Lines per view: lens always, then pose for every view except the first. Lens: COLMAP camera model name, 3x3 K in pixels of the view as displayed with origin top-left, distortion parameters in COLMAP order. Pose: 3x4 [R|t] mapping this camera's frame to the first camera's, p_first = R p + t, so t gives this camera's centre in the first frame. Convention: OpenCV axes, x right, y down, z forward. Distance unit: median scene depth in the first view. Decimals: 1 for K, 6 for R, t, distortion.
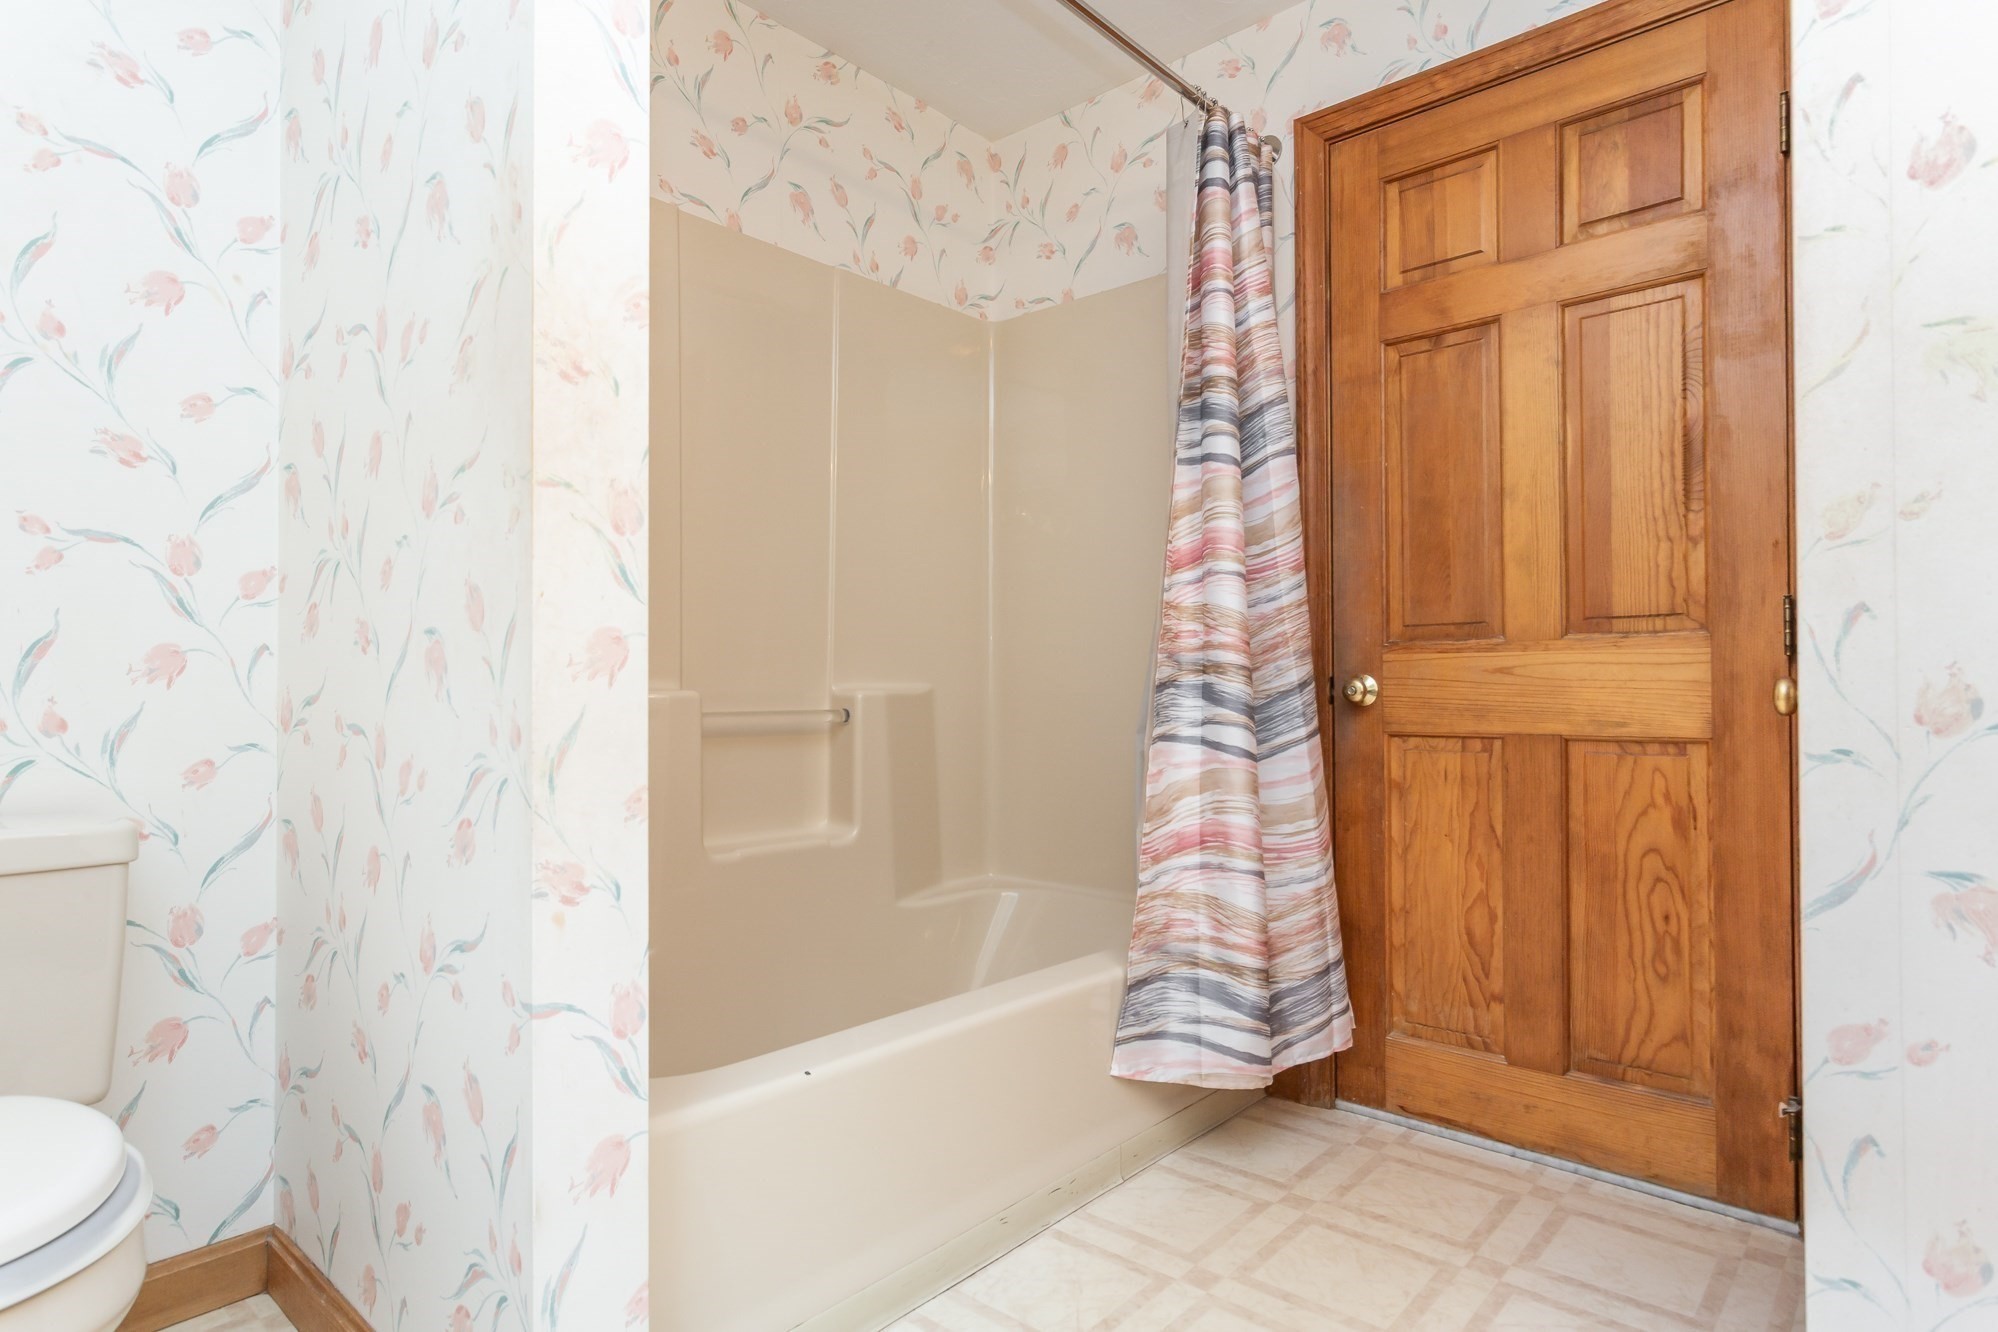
lens RADIAL K [[1054.7, 0, 991.8], [0, 1054.7, 674.4], [0, 0, 1]] dist [0.002601, 0.000569]
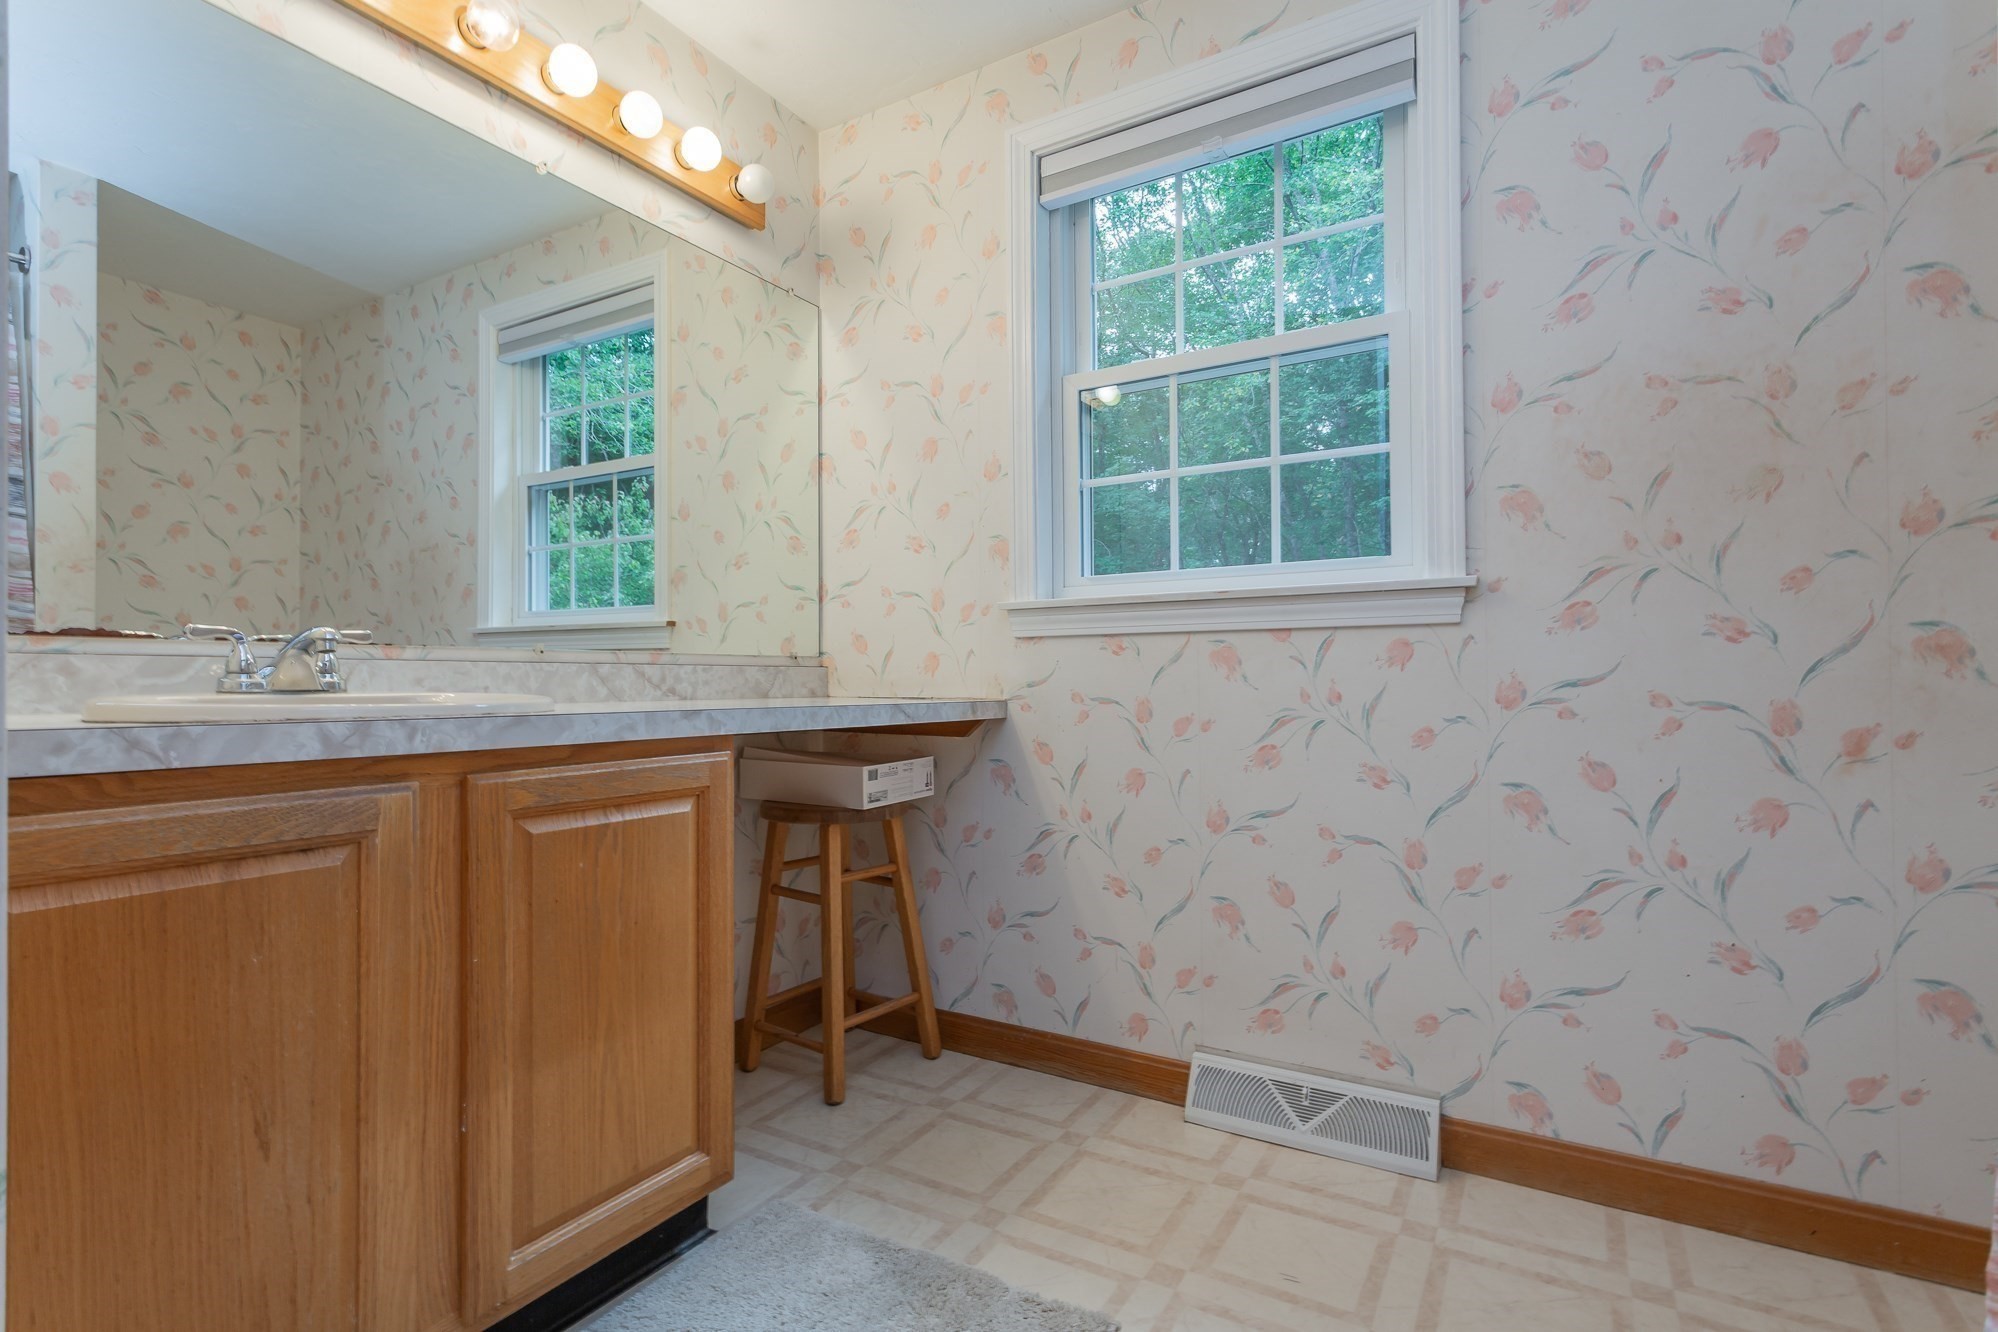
lens RADIAL K [[939.4, 0, 997.5], [0, 939.4, 659.7], [0, 0, 1]] dist [0.000124, 0.000391]
pose [[0.219646, 0.004760, -0.975568, -0.002698], [0.018360, 0.999791, 0.009012, -0.525026], [0.975407, -0.019891, 0.219513, 0.000007]]
